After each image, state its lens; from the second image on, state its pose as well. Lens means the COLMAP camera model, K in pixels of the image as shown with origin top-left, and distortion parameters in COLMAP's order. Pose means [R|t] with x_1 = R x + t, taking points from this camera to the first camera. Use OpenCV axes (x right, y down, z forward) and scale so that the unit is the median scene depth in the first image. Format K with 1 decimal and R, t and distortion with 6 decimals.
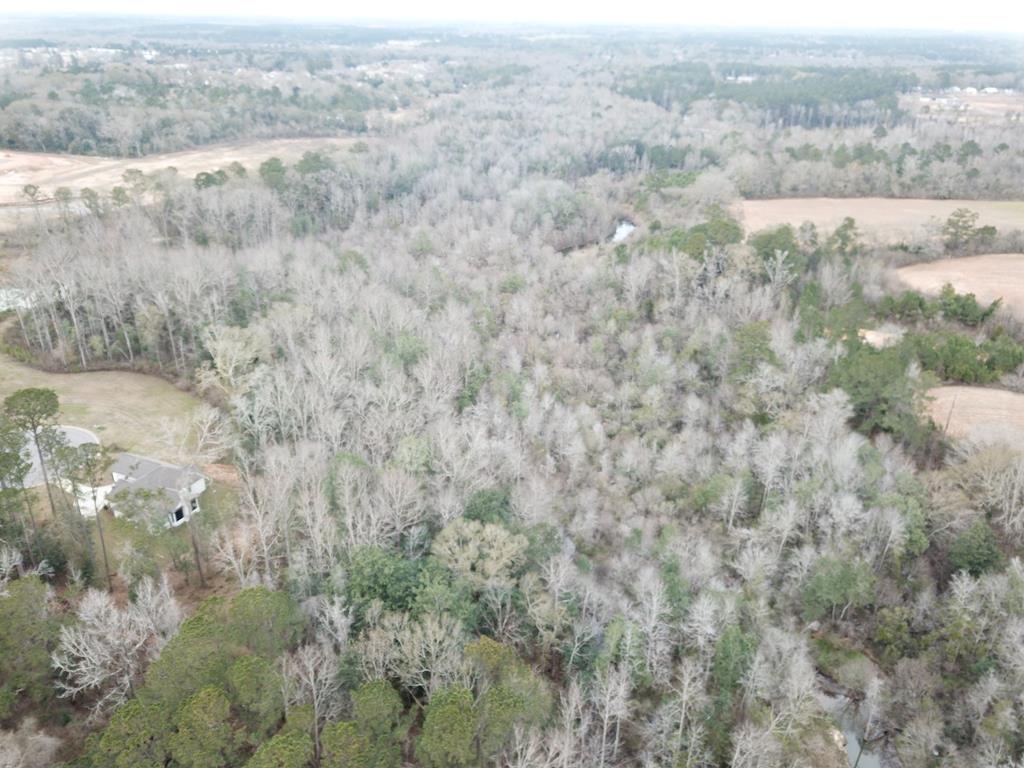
lens RADIAL K [[794.2, 0, 506.3], [0, 794.2, 384.2], [0, 0, 1]] dist [0.007104, -0.006271]
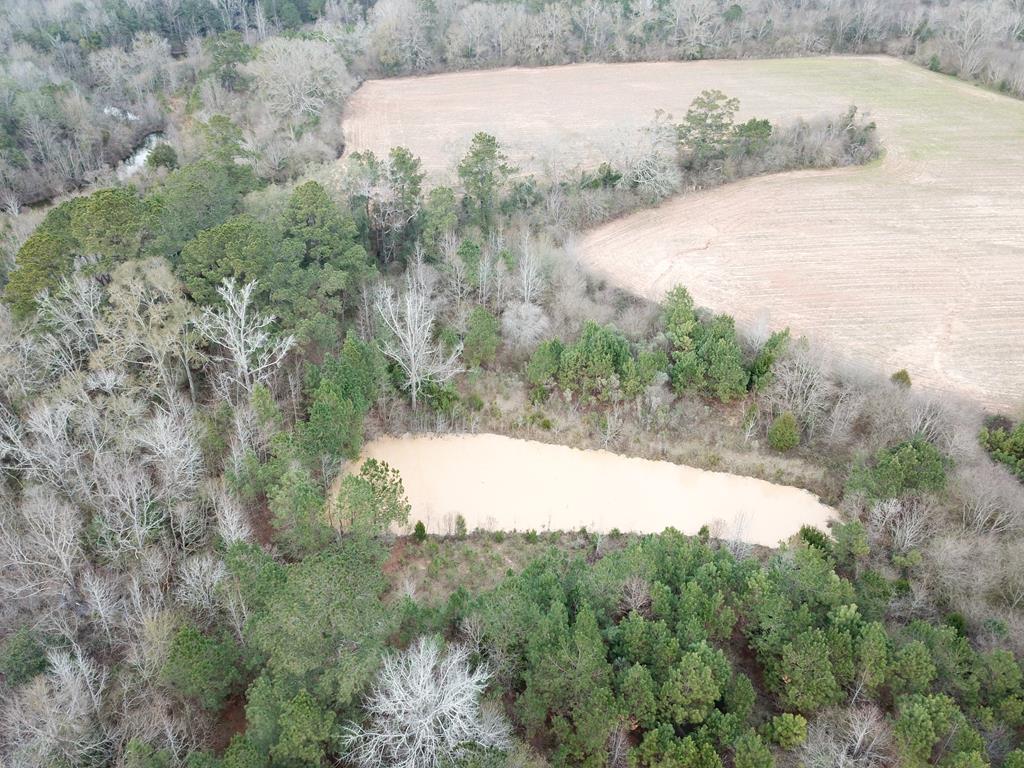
lens RADIAL K [[794.2, 0, 506.3], [0, 794.2, 384.2], [0, 0, 1]] dist [0.007104, -0.006271]
pose [[0.968830, -0.140364, 0.204125, 0.306200], [0.103952, 0.978283, 0.179320, -0.138777], [-0.224862, -0.152511, 0.962381, 0.492025]]
